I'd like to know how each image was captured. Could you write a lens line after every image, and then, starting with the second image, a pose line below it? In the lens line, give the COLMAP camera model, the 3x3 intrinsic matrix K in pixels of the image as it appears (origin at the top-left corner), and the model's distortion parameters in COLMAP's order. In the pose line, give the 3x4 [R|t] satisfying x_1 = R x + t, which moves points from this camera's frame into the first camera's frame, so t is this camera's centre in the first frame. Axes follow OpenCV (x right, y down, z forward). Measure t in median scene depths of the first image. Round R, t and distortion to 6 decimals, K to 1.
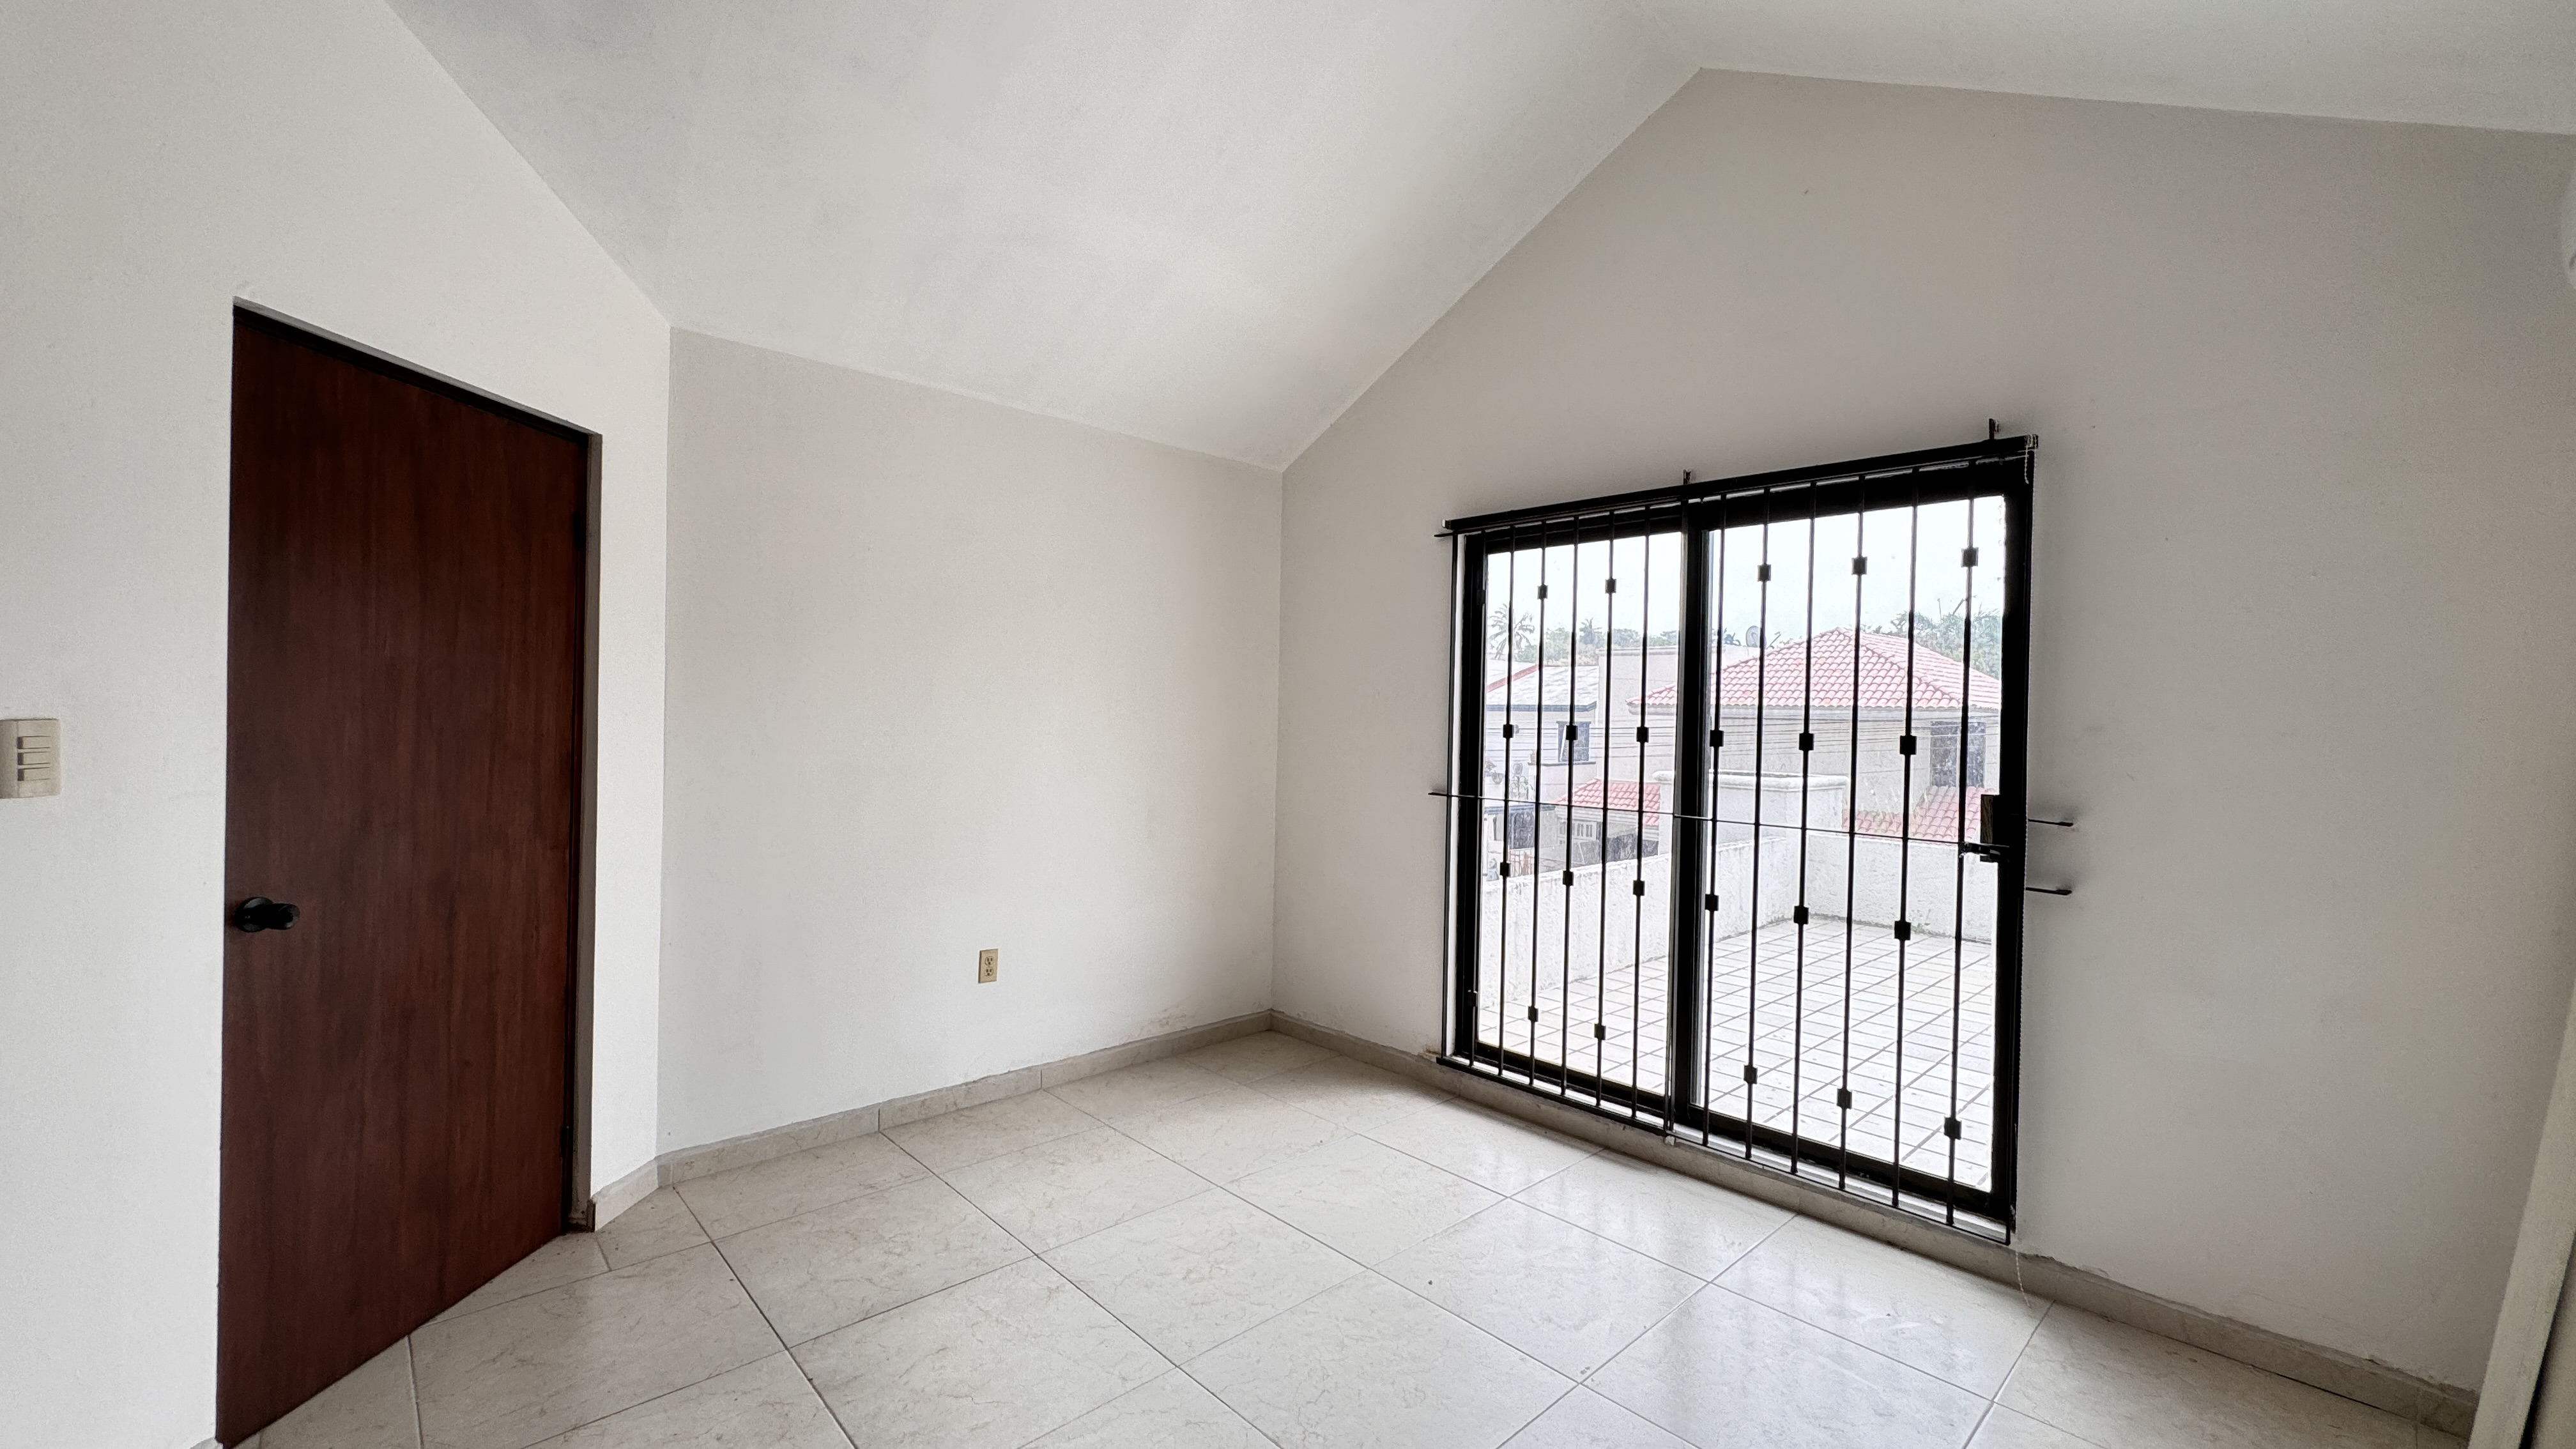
lens RADIAL K [[1007.5, 0, 1293.4], [0, 1007.5, 722.0], [0, 0, 1]] dist [0.001599, 0.000168]
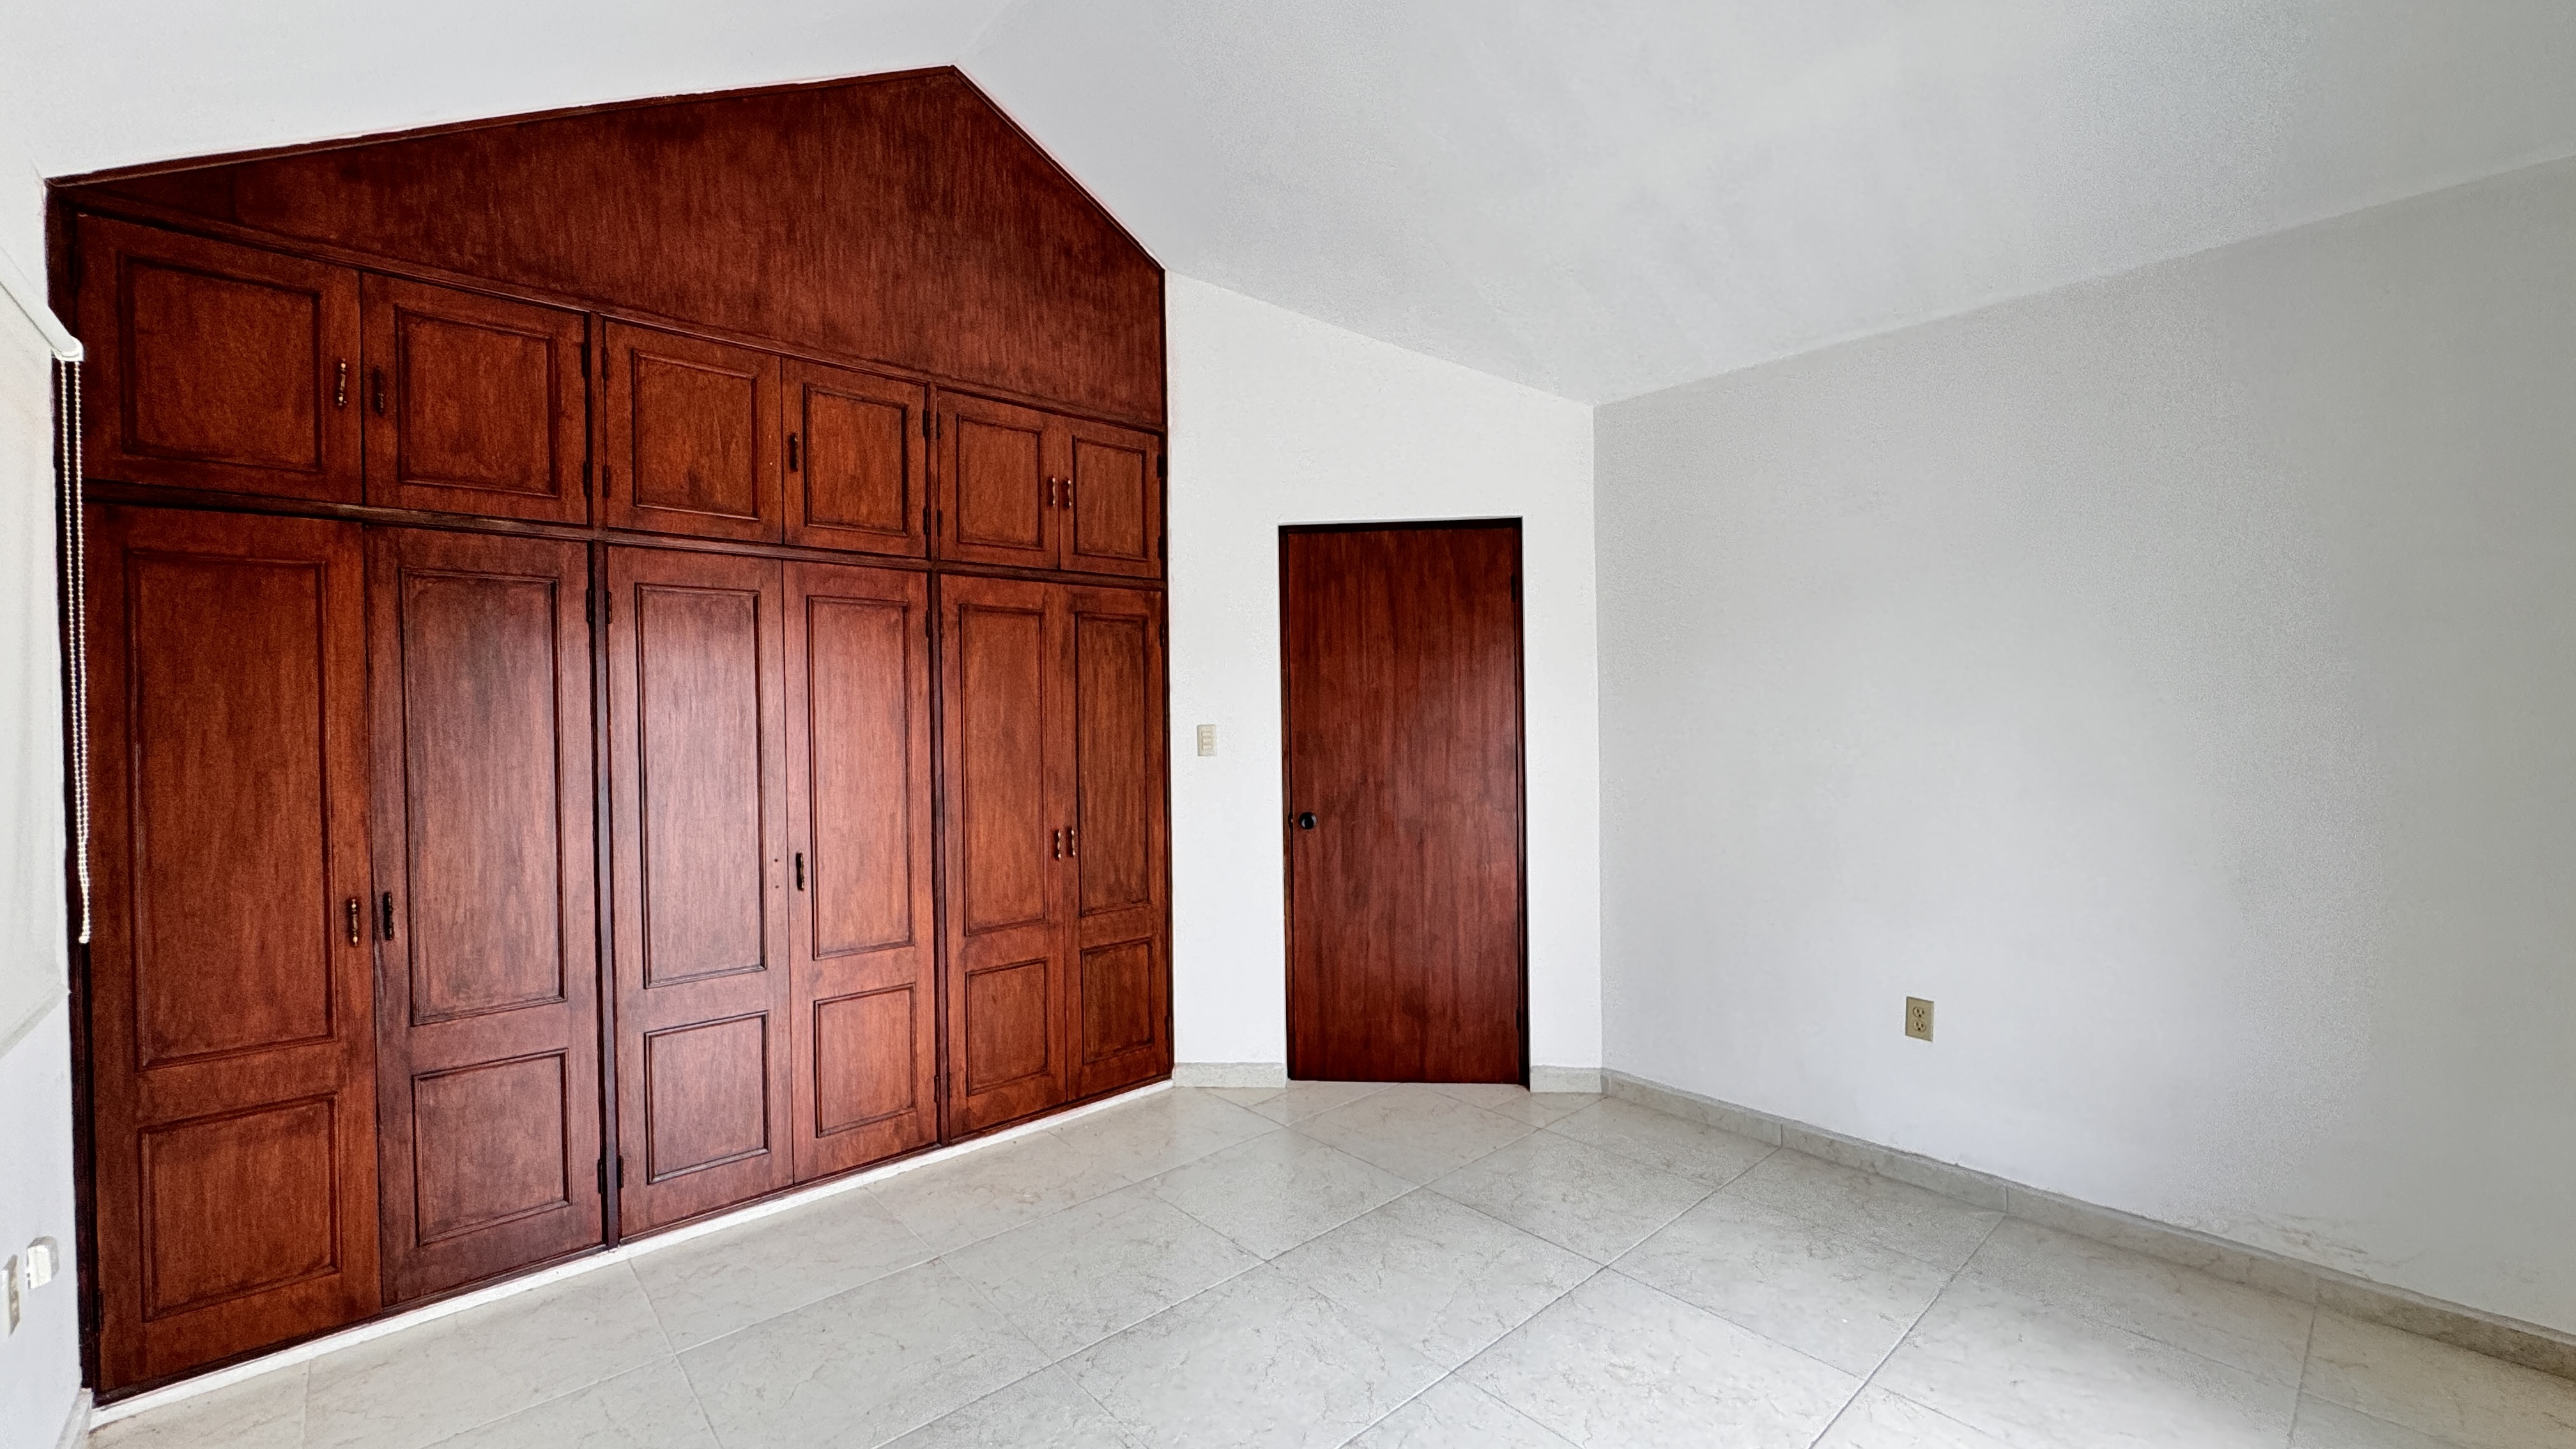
lens RADIAL K [[1007.5, 0, 1293.4], [0, 1007.5, 722.0], [0, 0, 1]] dist [0.001599, 0.000168]
pose [[0.007445, -0.013009, -0.999888, 0.628598], [0.006155, 0.999897, -0.012963, 0.012567], [0.999953, -0.006058, 0.007524, 0.605281]]
